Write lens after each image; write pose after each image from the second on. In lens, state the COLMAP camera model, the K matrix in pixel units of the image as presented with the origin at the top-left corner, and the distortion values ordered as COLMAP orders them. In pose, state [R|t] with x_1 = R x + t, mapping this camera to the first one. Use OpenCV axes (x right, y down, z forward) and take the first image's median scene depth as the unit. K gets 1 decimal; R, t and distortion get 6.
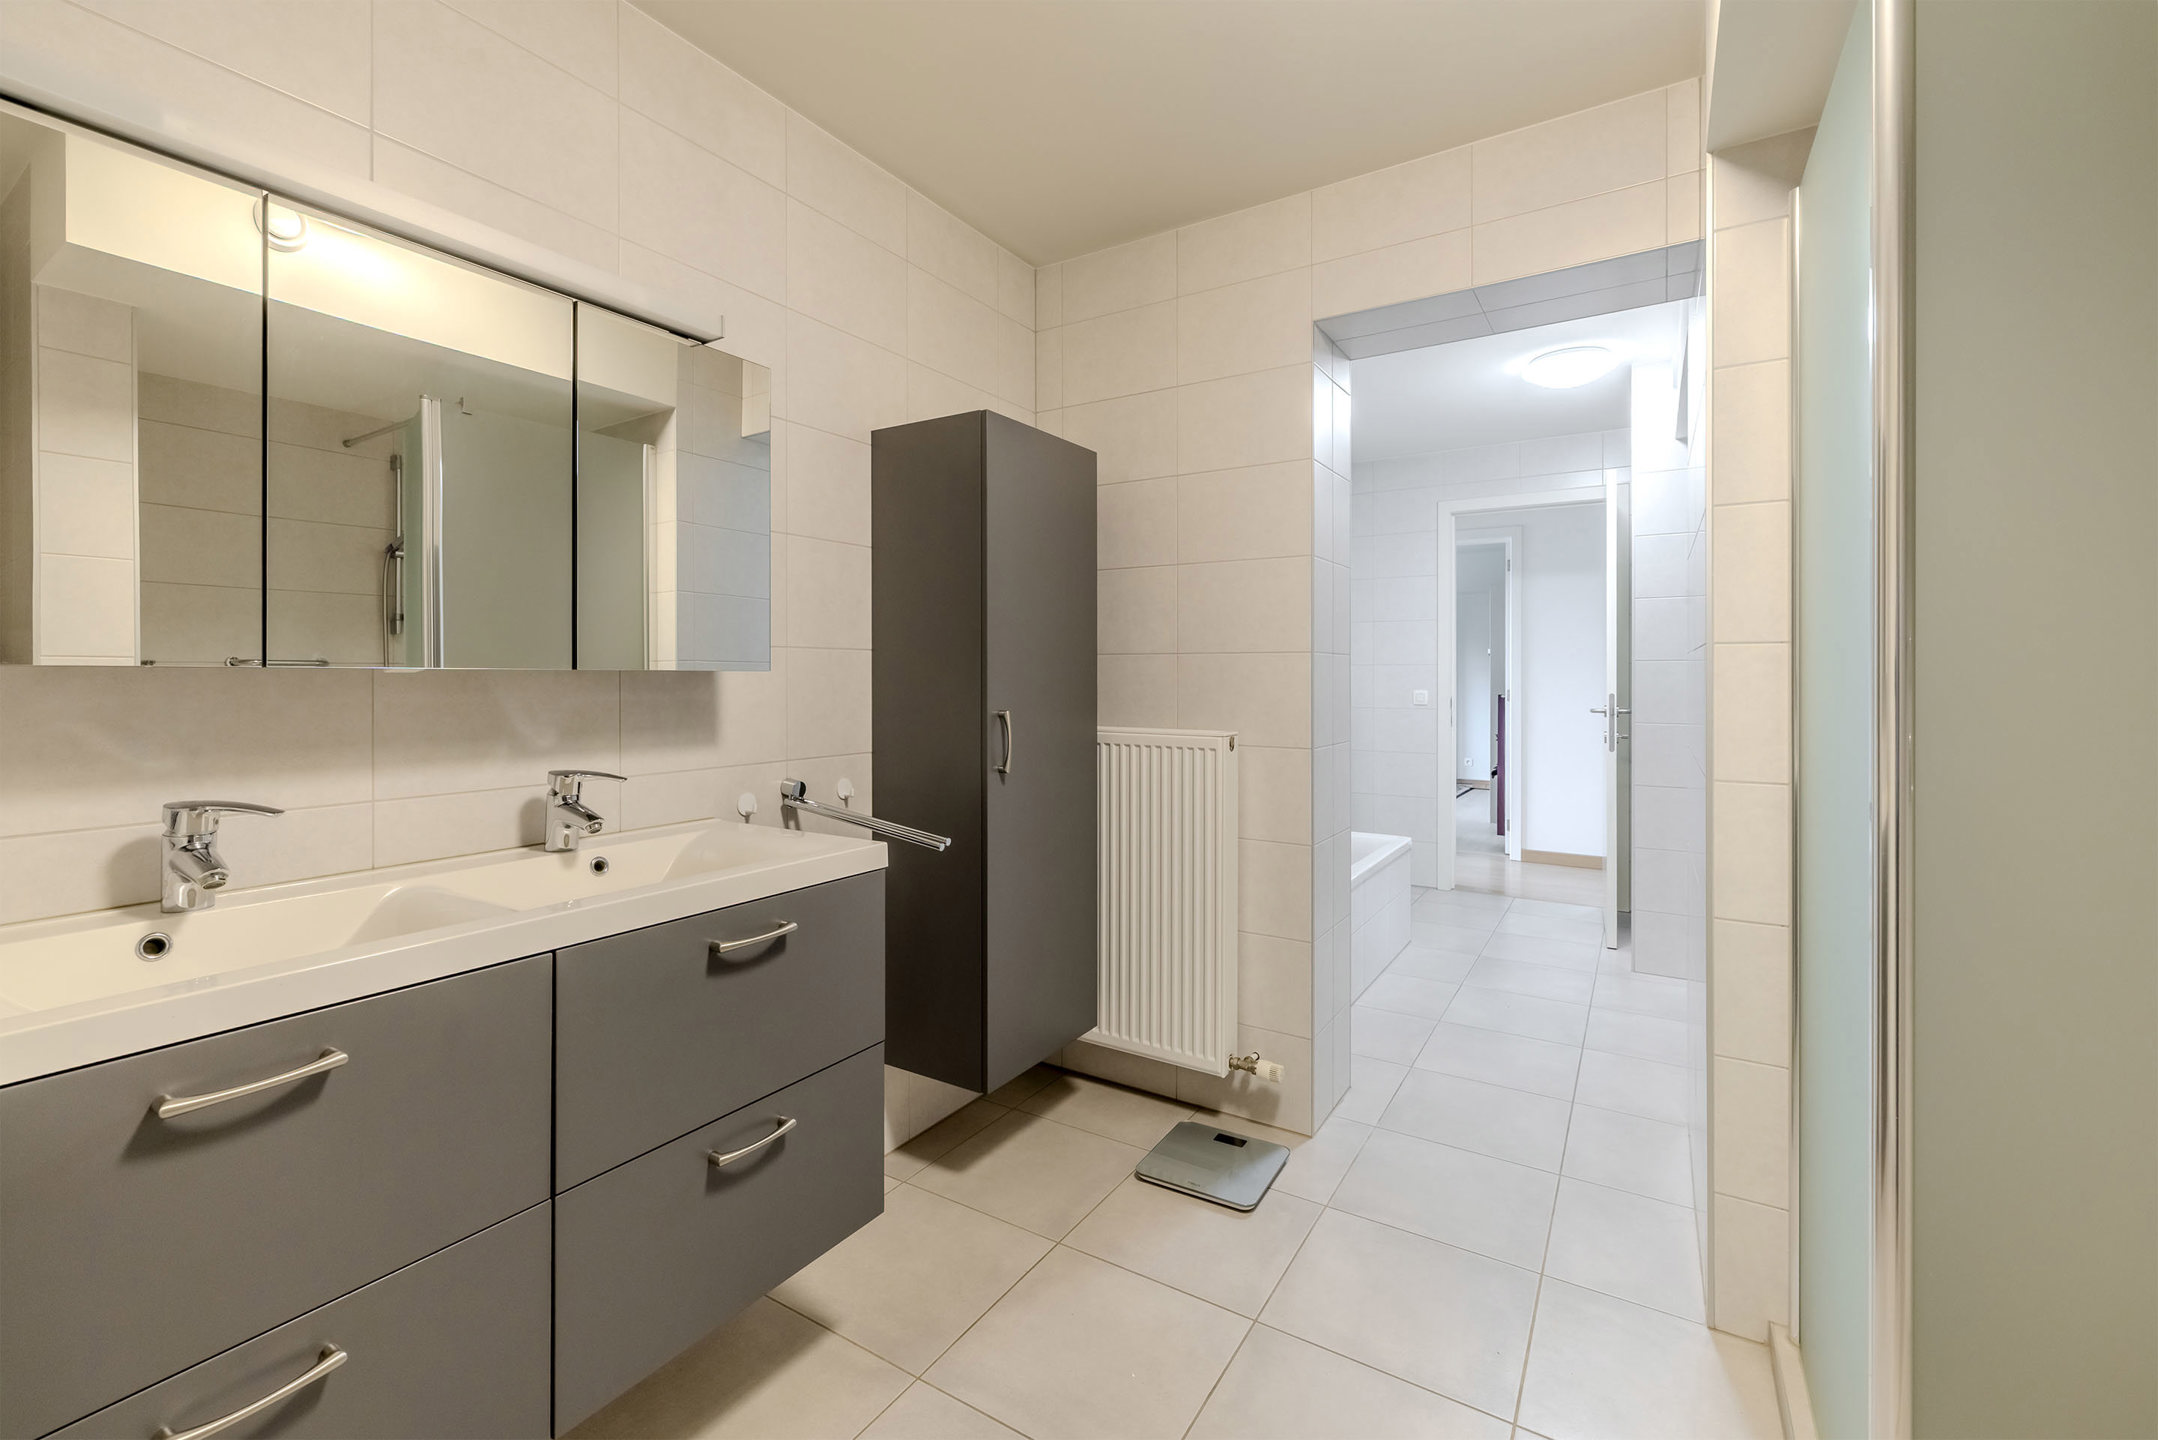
lens RADIAL K [[964.7, 0, 1066.6], [0, 964.7, 667.4], [0, 0, 1]] dist [-0.000388, -0.000101]
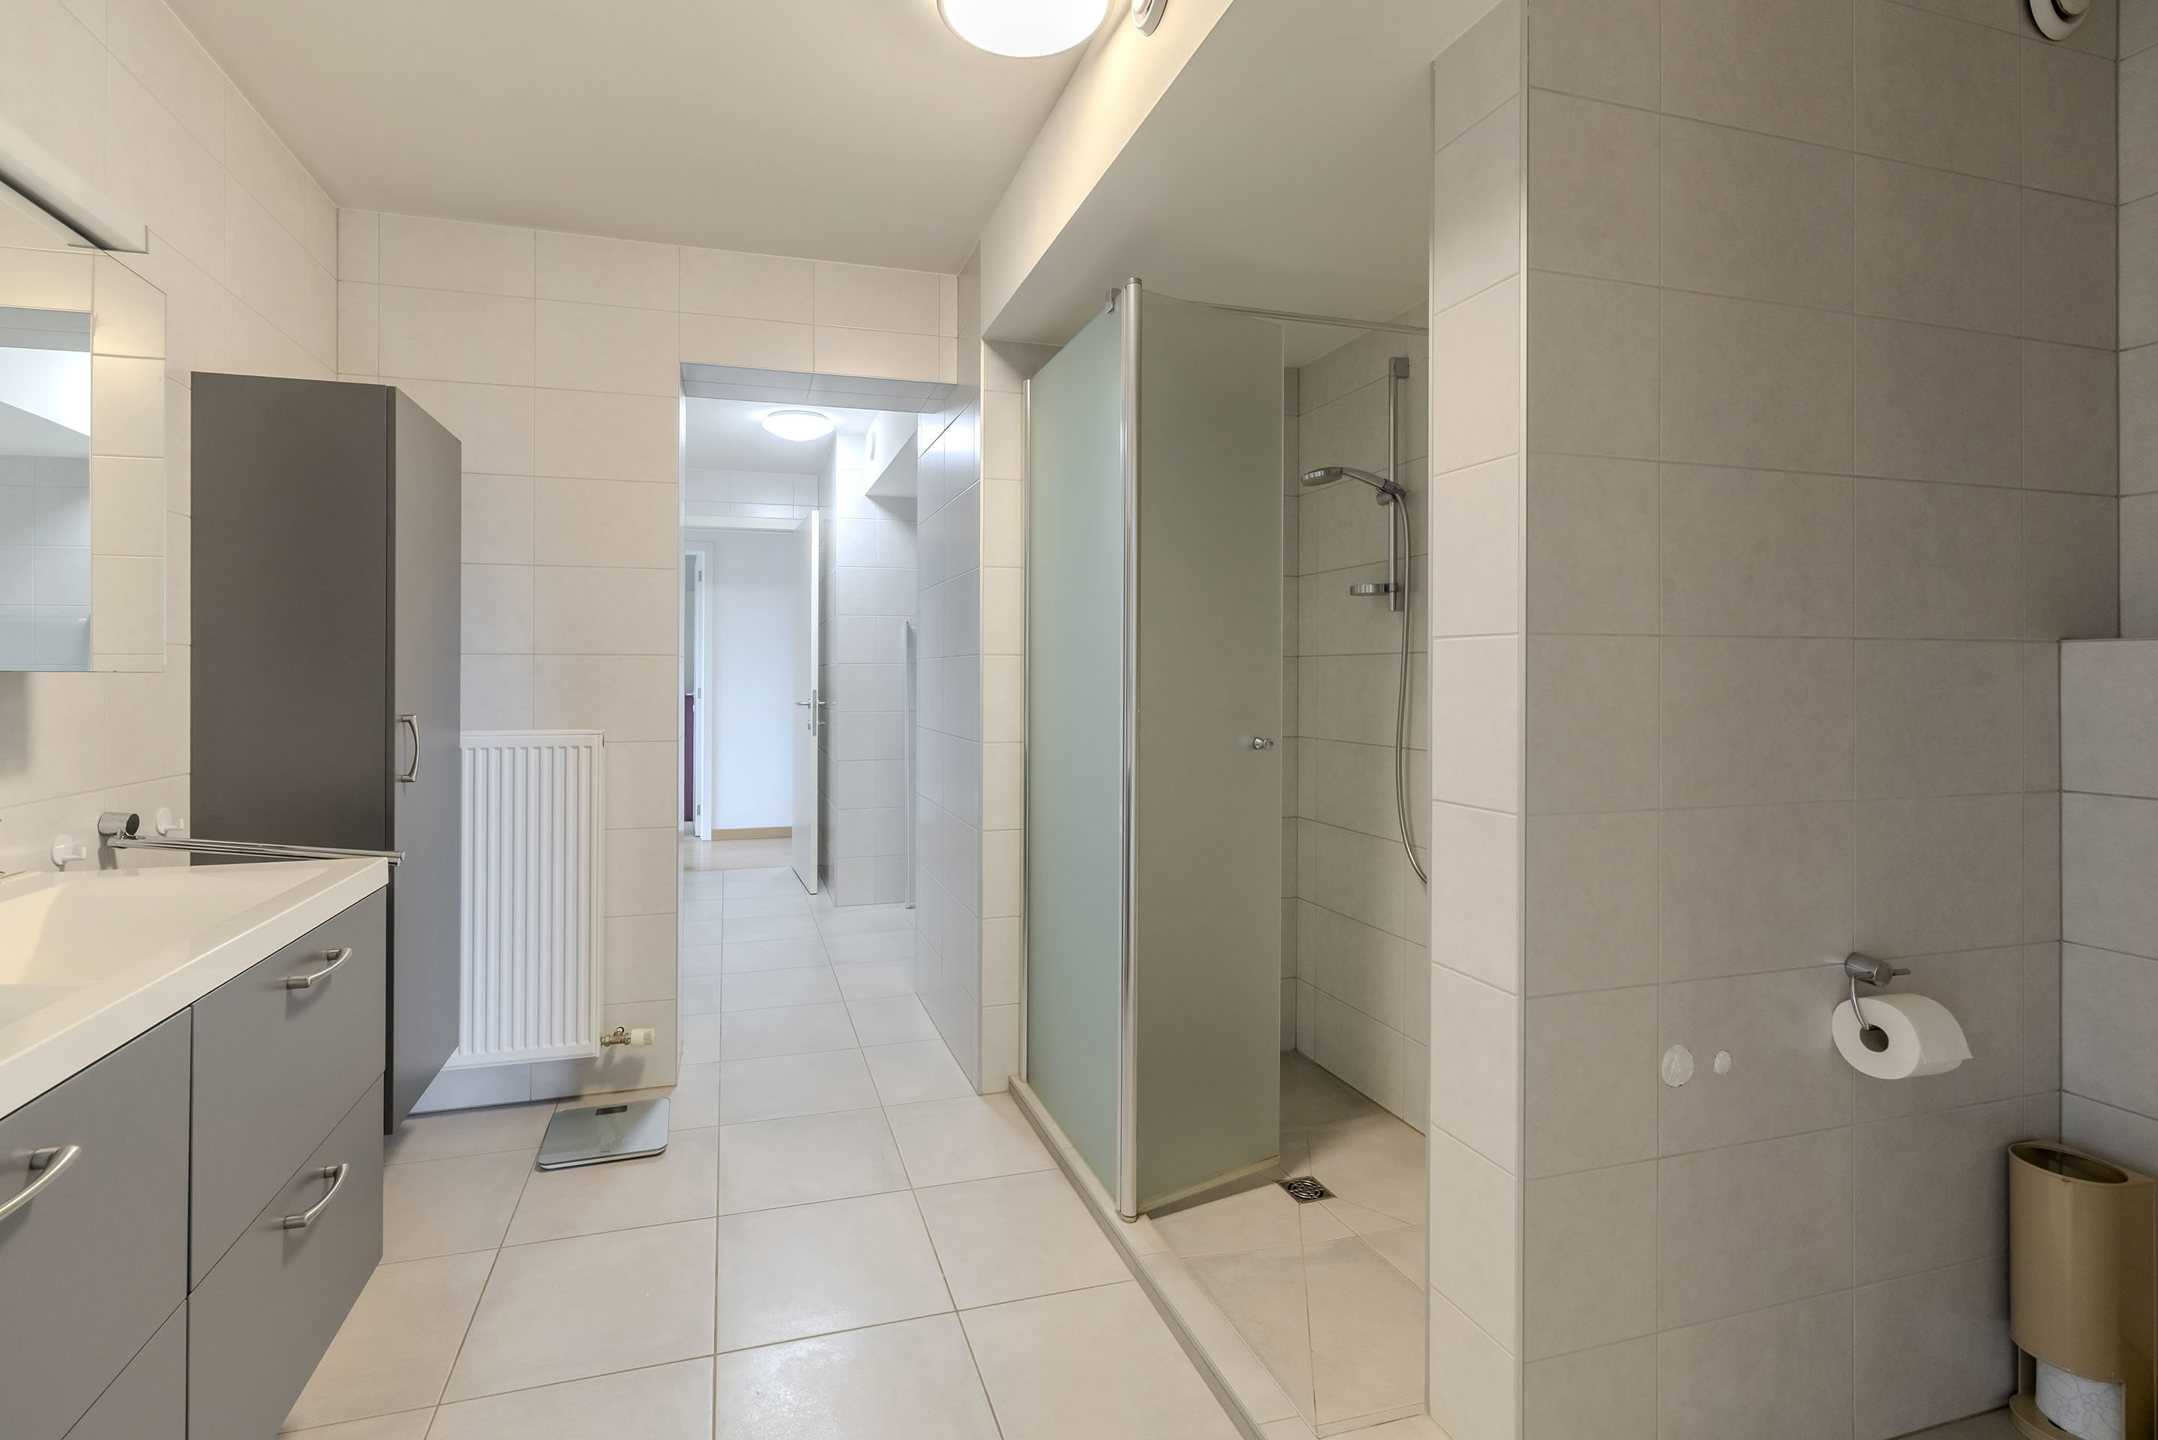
lens RADIAL K [[964.7, 0, 1066.6], [0, 964.7, 667.4], [0, 0, 1]] dist [-0.000388, -0.000101]
pose [[0.629668, 0.005675, 0.776844, -0.328422], [-0.006751, 0.999976, -0.001833, -0.003294], [-0.776835, -0.004090, 0.629691, -0.062211]]
